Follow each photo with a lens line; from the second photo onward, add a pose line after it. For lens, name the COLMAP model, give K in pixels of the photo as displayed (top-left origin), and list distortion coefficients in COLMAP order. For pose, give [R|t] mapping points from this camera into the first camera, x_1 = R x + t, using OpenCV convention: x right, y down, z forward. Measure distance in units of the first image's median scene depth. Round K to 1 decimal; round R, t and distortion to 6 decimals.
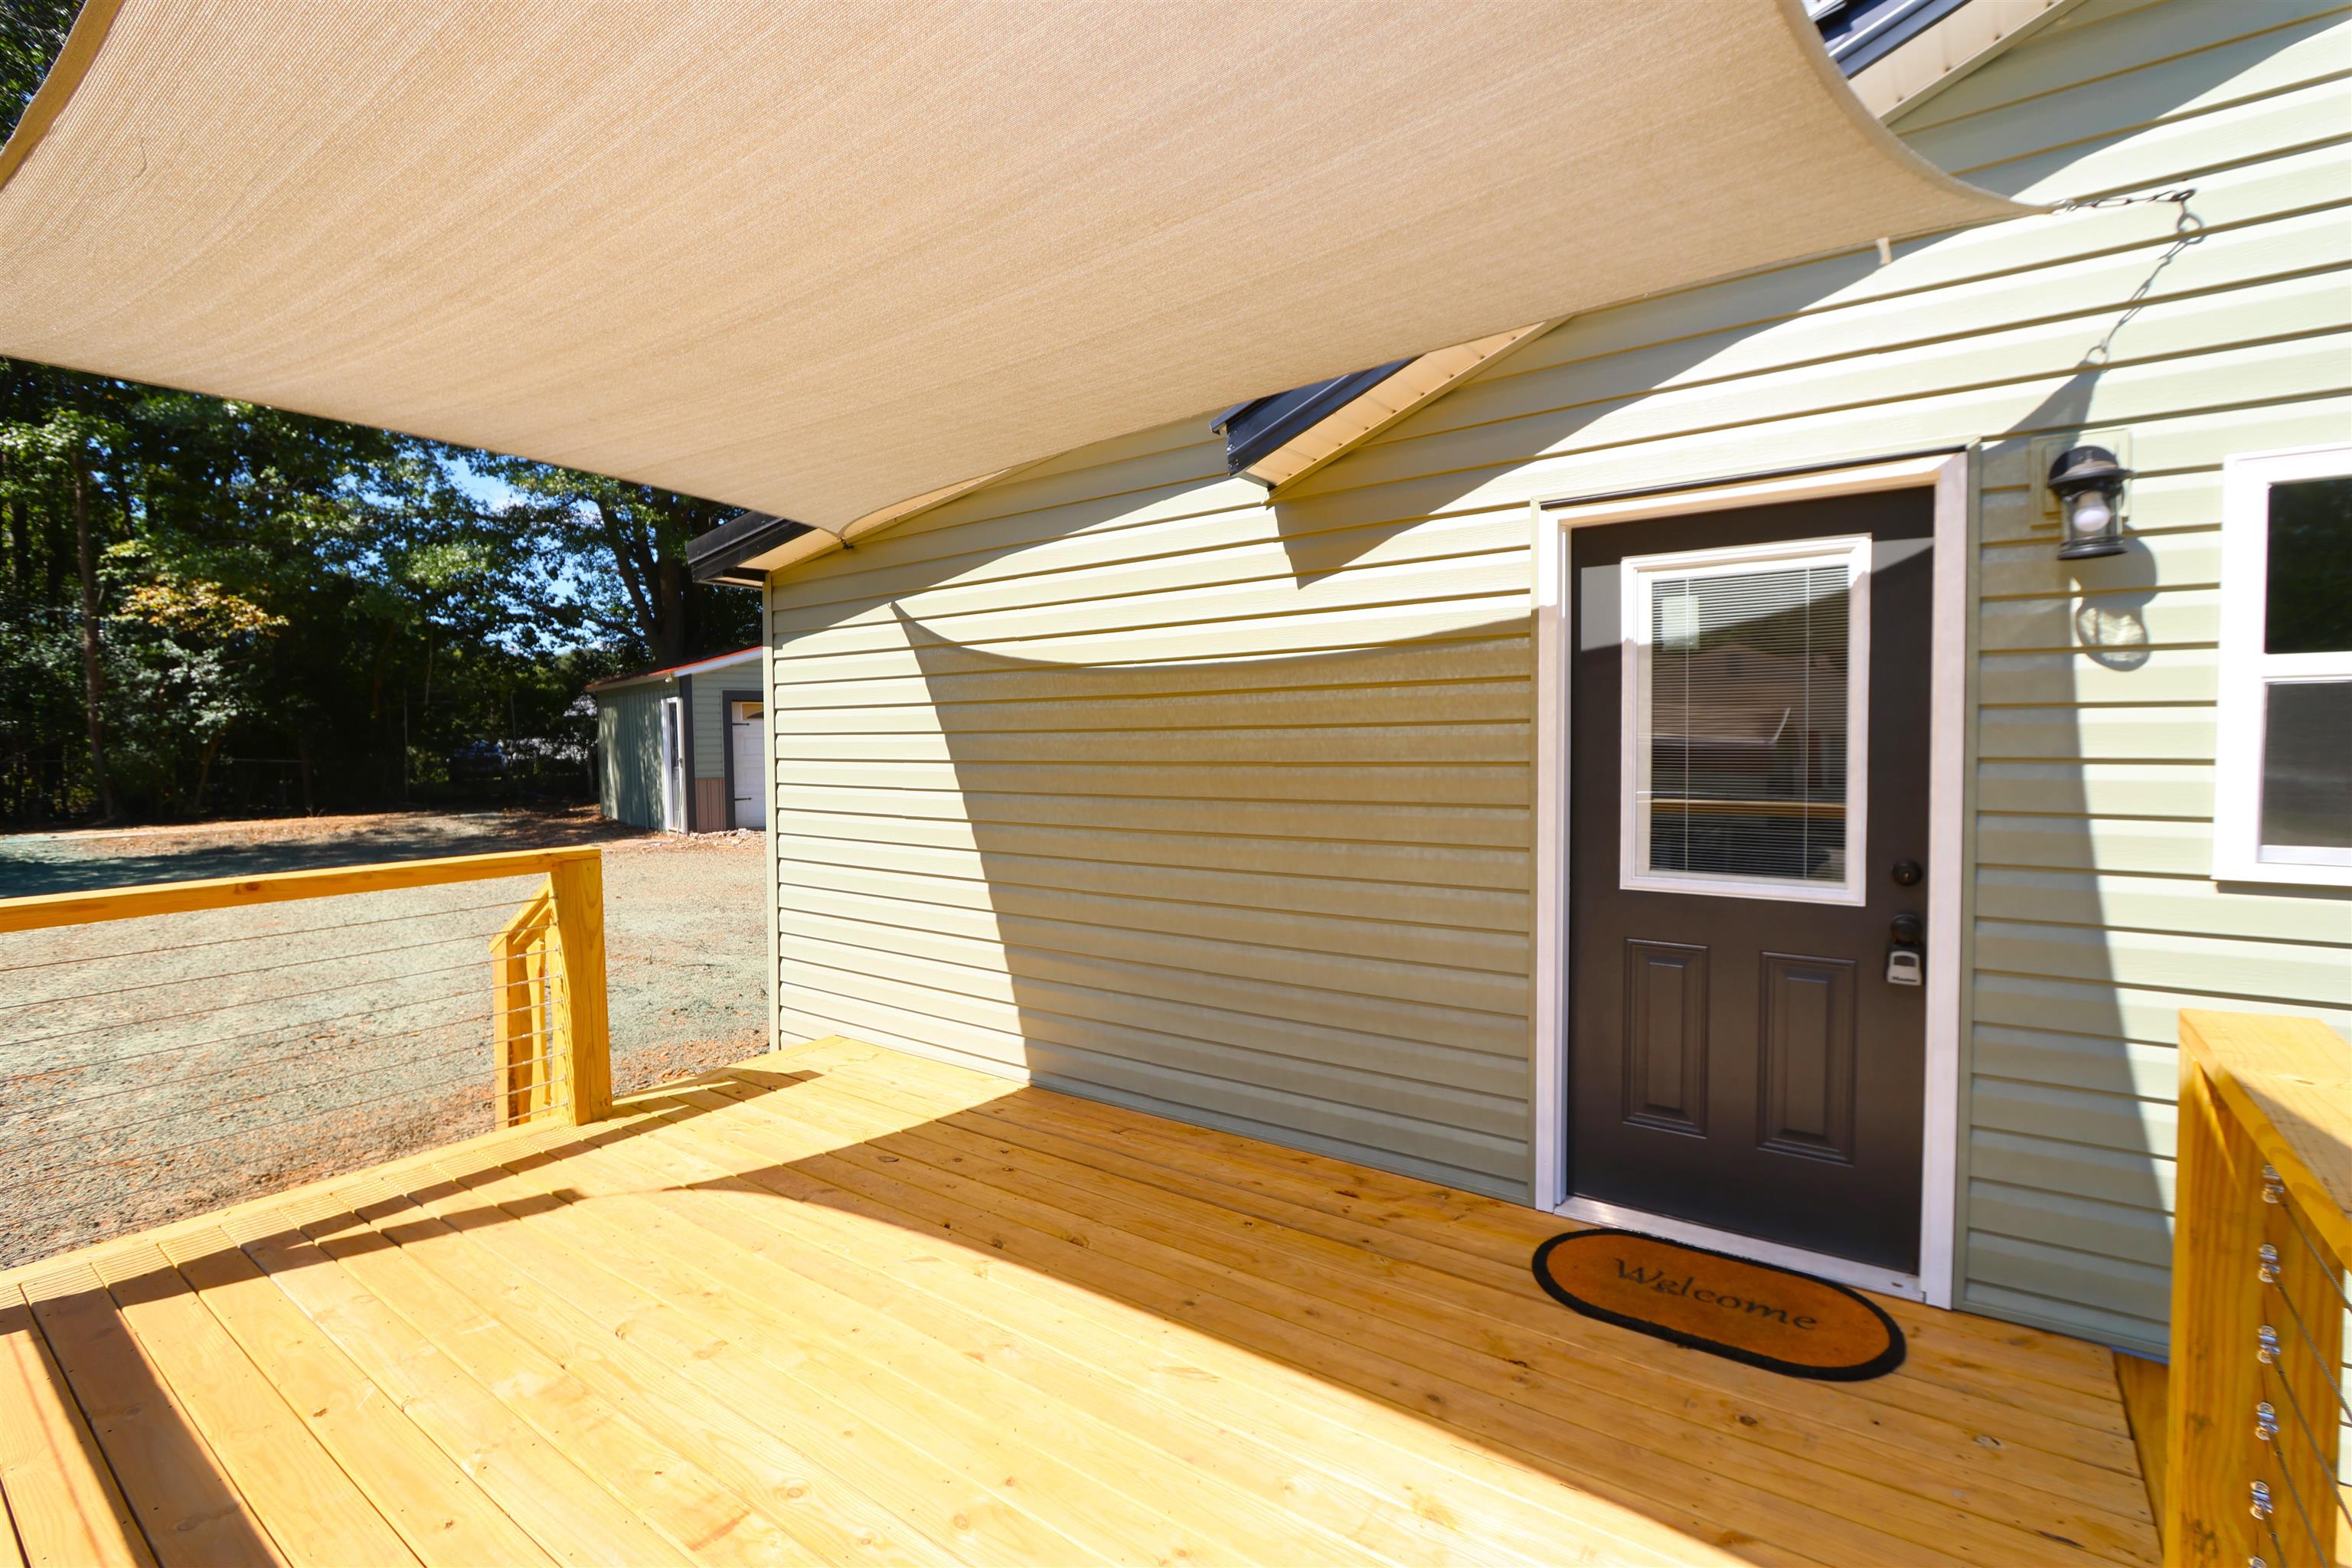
lens RADIAL K [[1073.7, 0, 1179.2], [0, 1073.7, 773.7], [0, 0, 1]] dist [-0.014788, 0.001232]
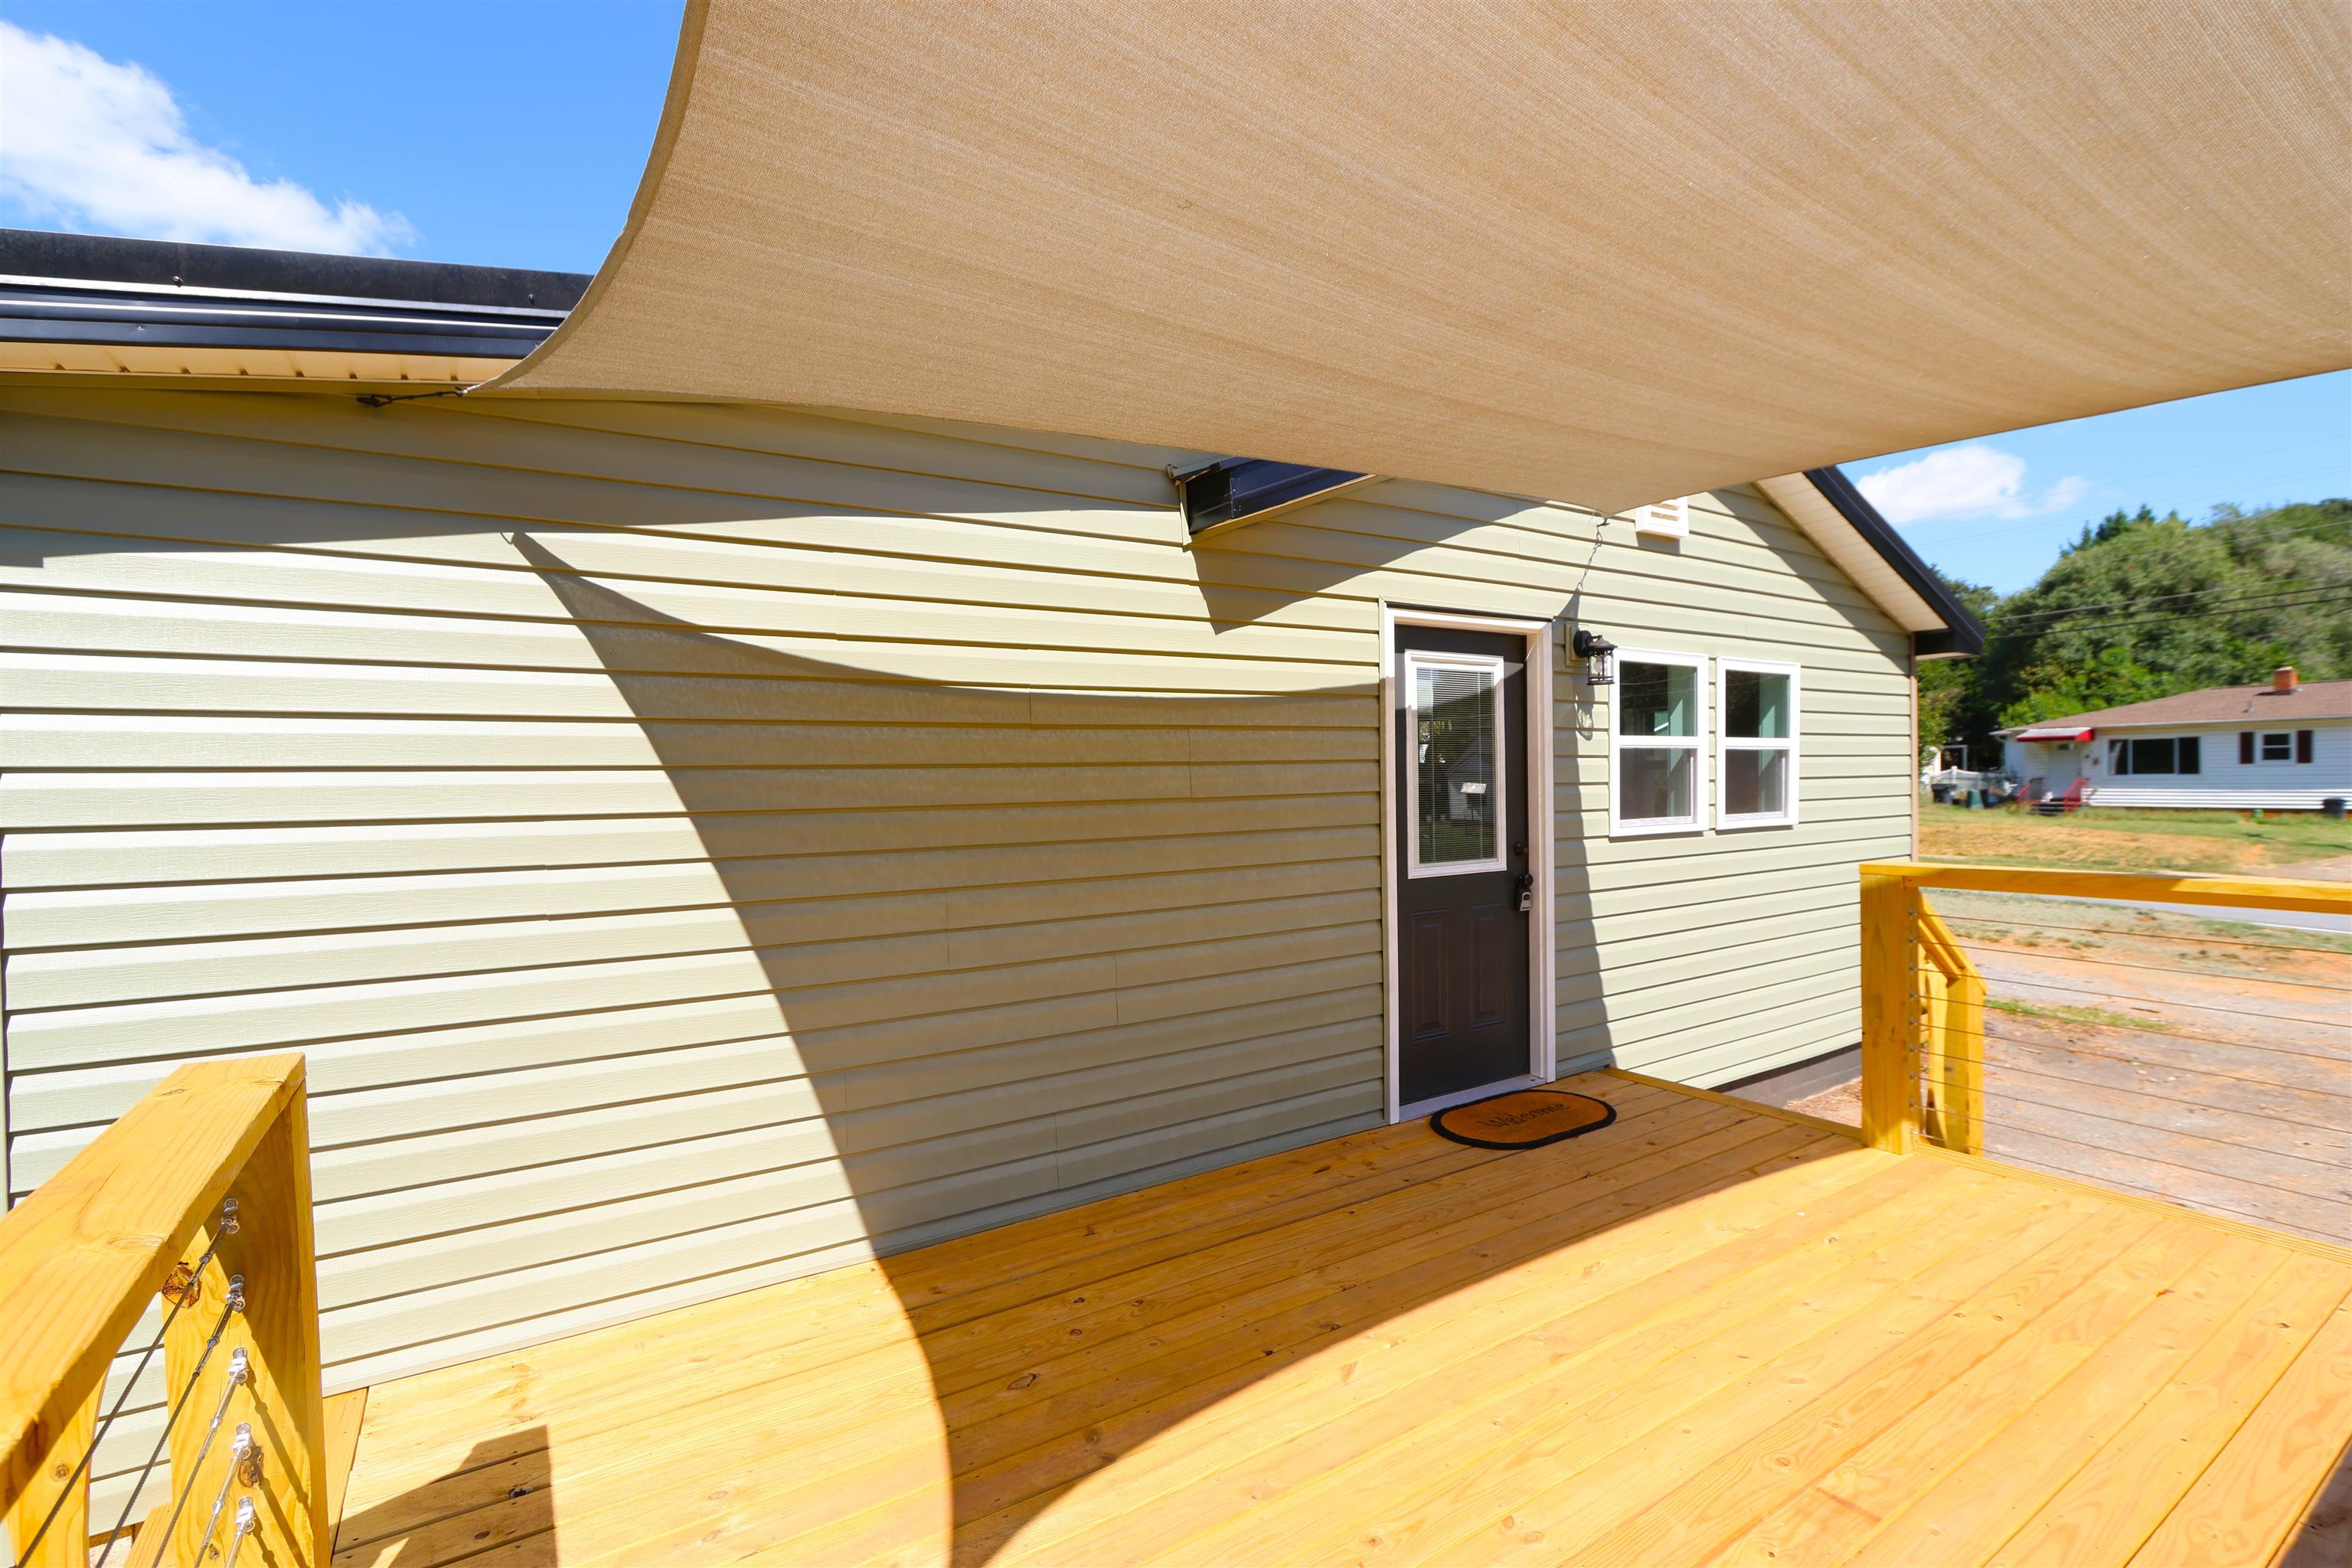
lens RADIAL K [[1073.7, 0, 1189.1], [0, 1073.7, 788.8], [0, 0, 1]] dist [-0.014788, 0.001232]
pose [[0.353906, -0.005239, 0.935266, -0.917759], [0.043901, 0.998975, -0.011016, -0.008807], [-0.934250, 0.044957, 0.353774, 0.673026]]
